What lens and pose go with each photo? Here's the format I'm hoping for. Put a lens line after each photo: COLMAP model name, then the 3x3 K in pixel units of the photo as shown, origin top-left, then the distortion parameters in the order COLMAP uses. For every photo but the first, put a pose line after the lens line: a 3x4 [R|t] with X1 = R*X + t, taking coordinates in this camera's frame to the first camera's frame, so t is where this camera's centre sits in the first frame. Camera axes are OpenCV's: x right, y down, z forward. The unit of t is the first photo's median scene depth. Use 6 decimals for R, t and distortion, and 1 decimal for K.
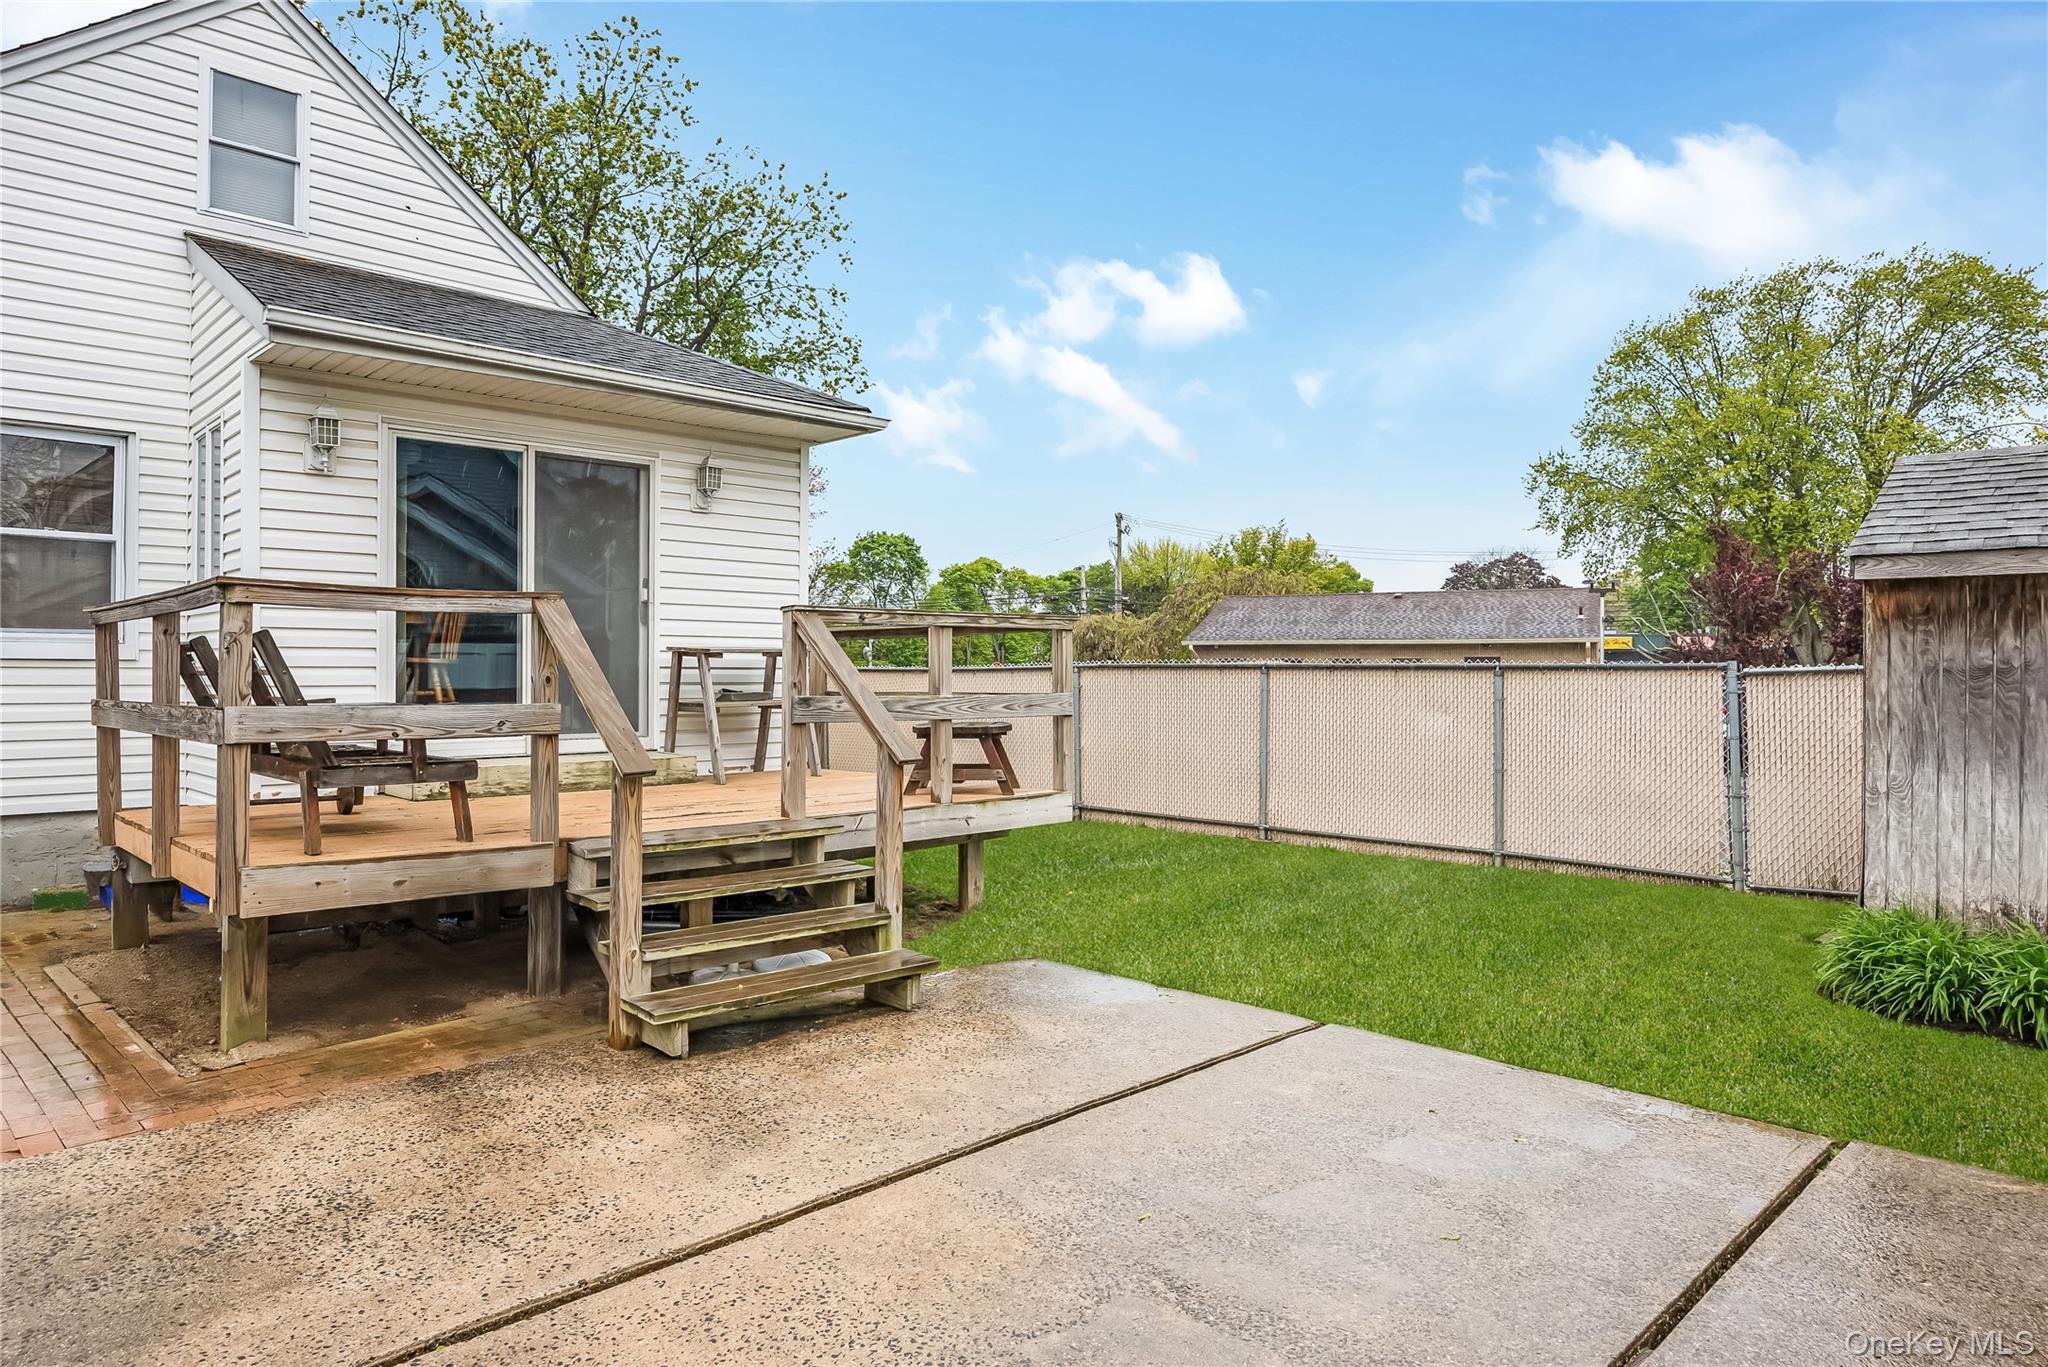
lens RADIAL K [[1238.7, 0, 1030.7], [0, 1238.7, 658.7], [0, 0, 1]] dist [-0.013241, -0.002142]
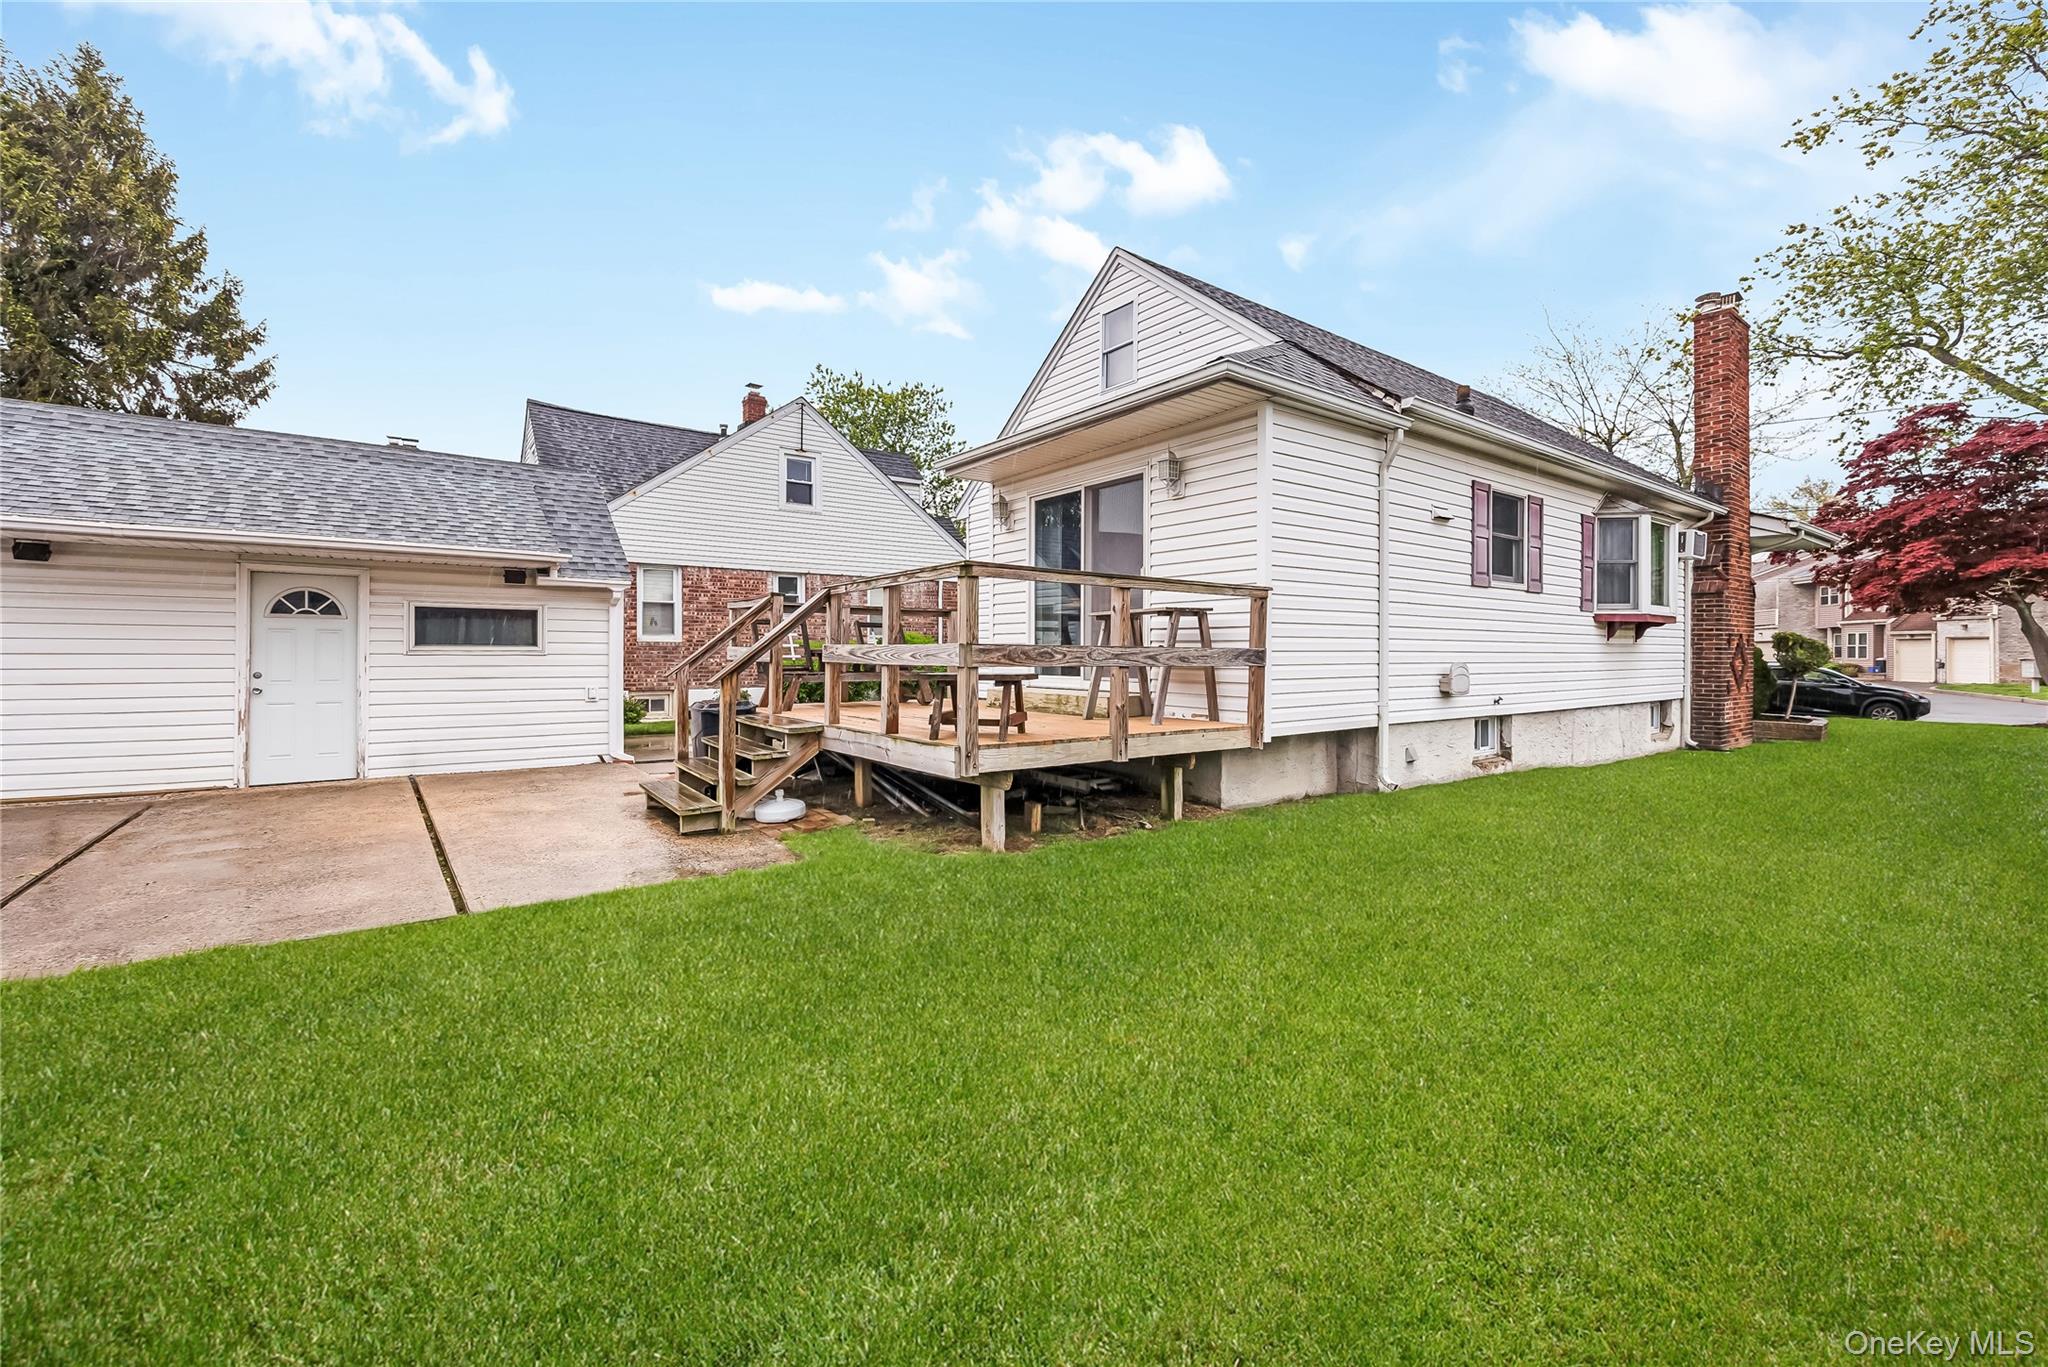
lens RADIAL K [[853.0, 0, 1025.5], [0, 853.0, 634.9], [0, 0, 1]] dist [0.003679, 0.000257]
pose [[-0.140208, -0.021601, -0.989886, 0.662756], [0.008567, 0.999698, -0.023029, 0.037063], [0.990085, -0.011709, -0.139981, 1.123837]]
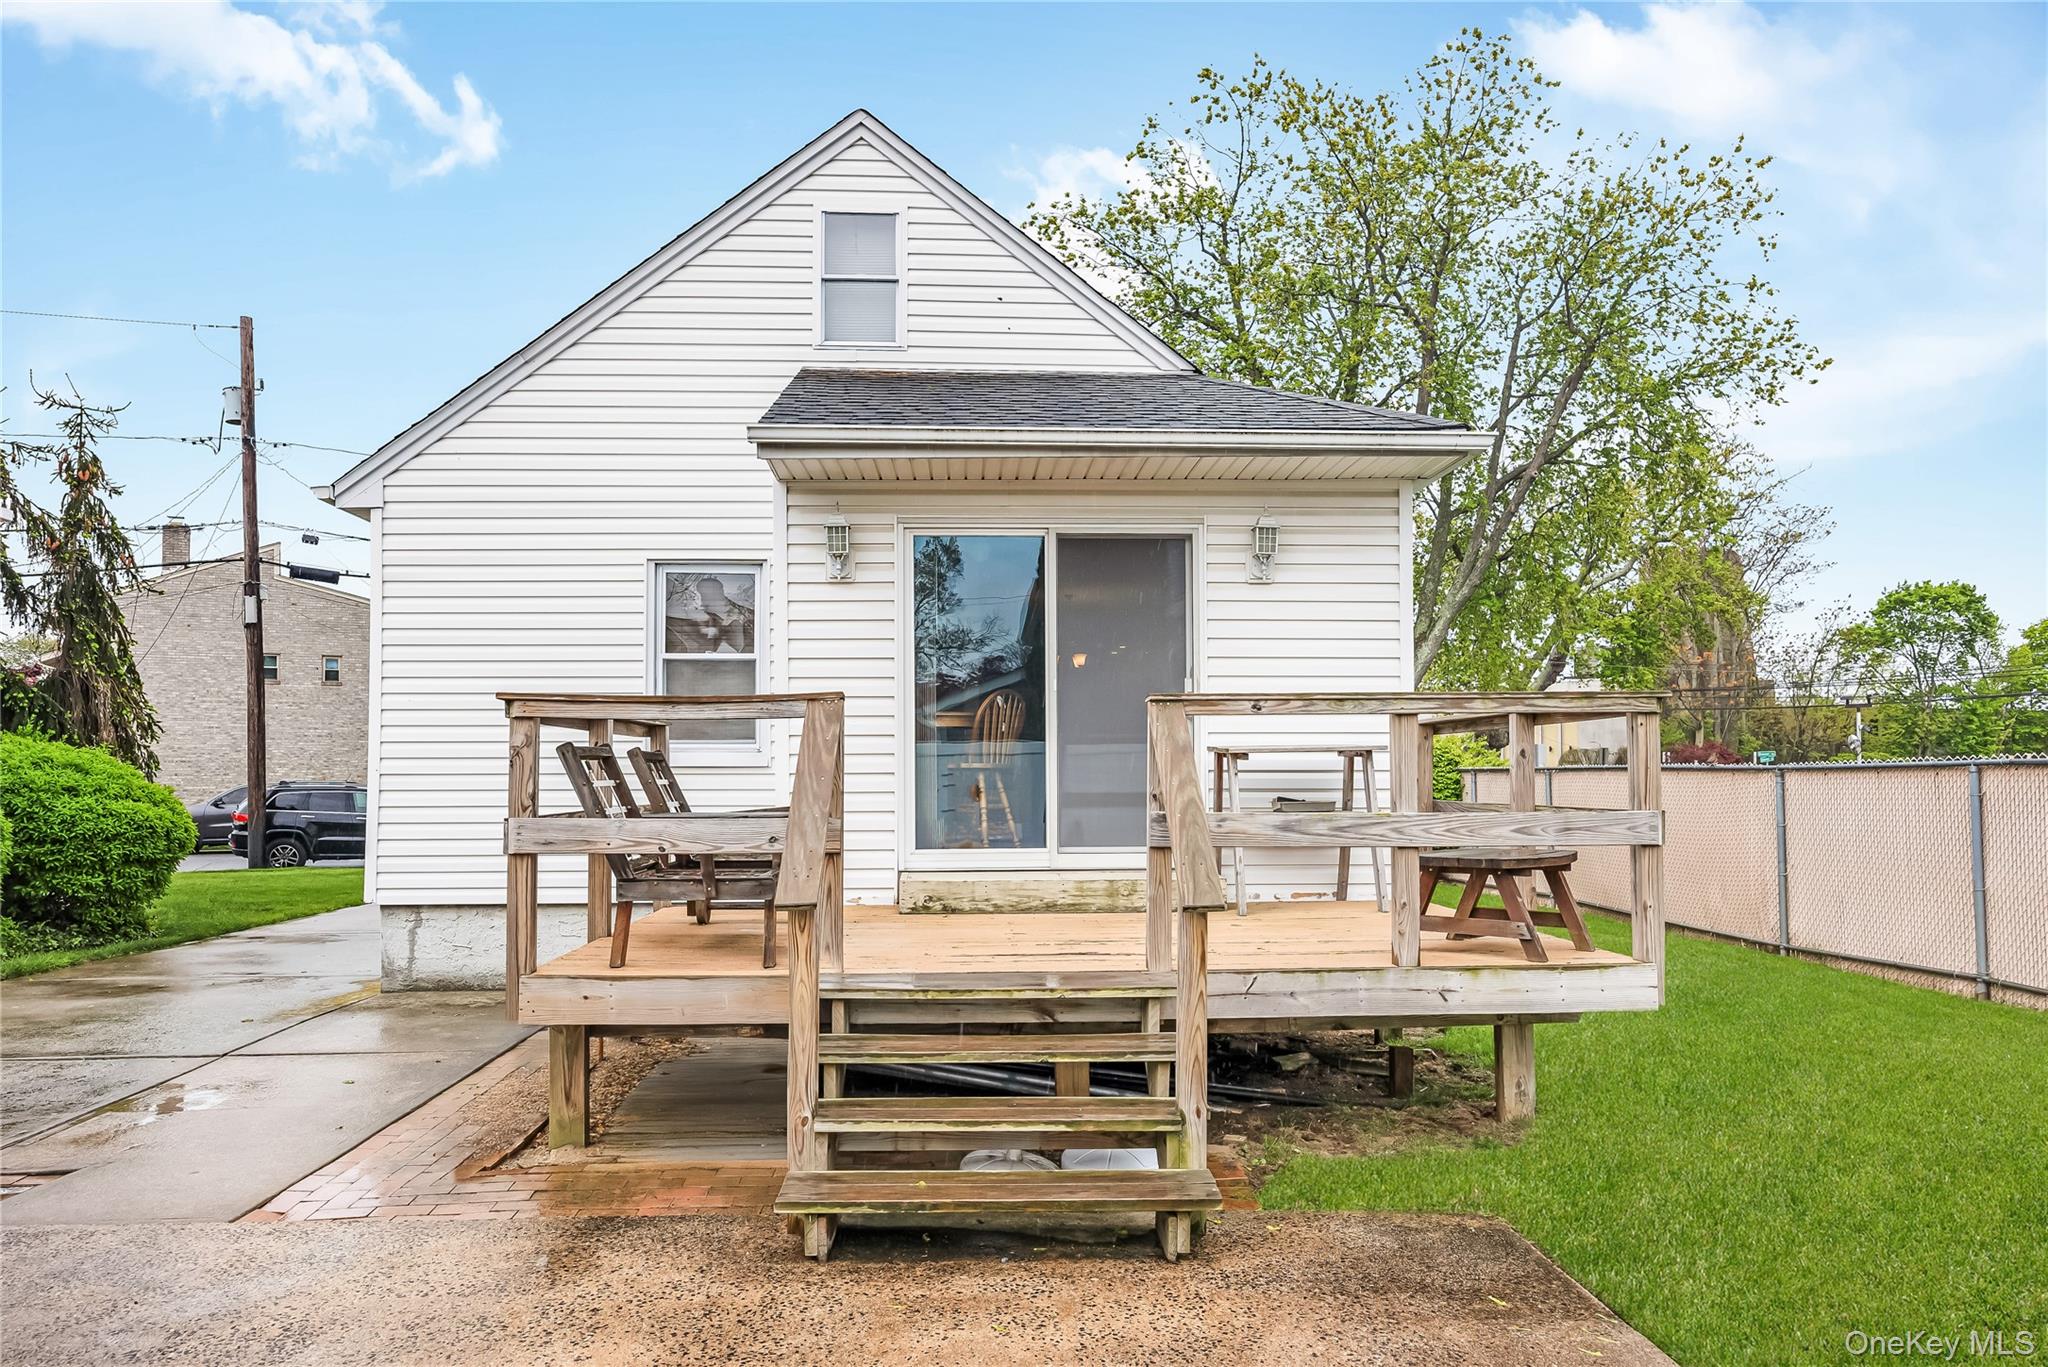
lens RADIAL K [[1364.0, 0, 1031.6], [0, 1364.0, 722.5], [0, 0, 1]] dist [-0.002718, 0.001849]
pose [[0.750868, -0.027410, -0.659883, 0.253504], [0.012359, 0.999547, -0.027456, -0.002258], [0.660336, 0.012460, 0.750867, 0.248569]]
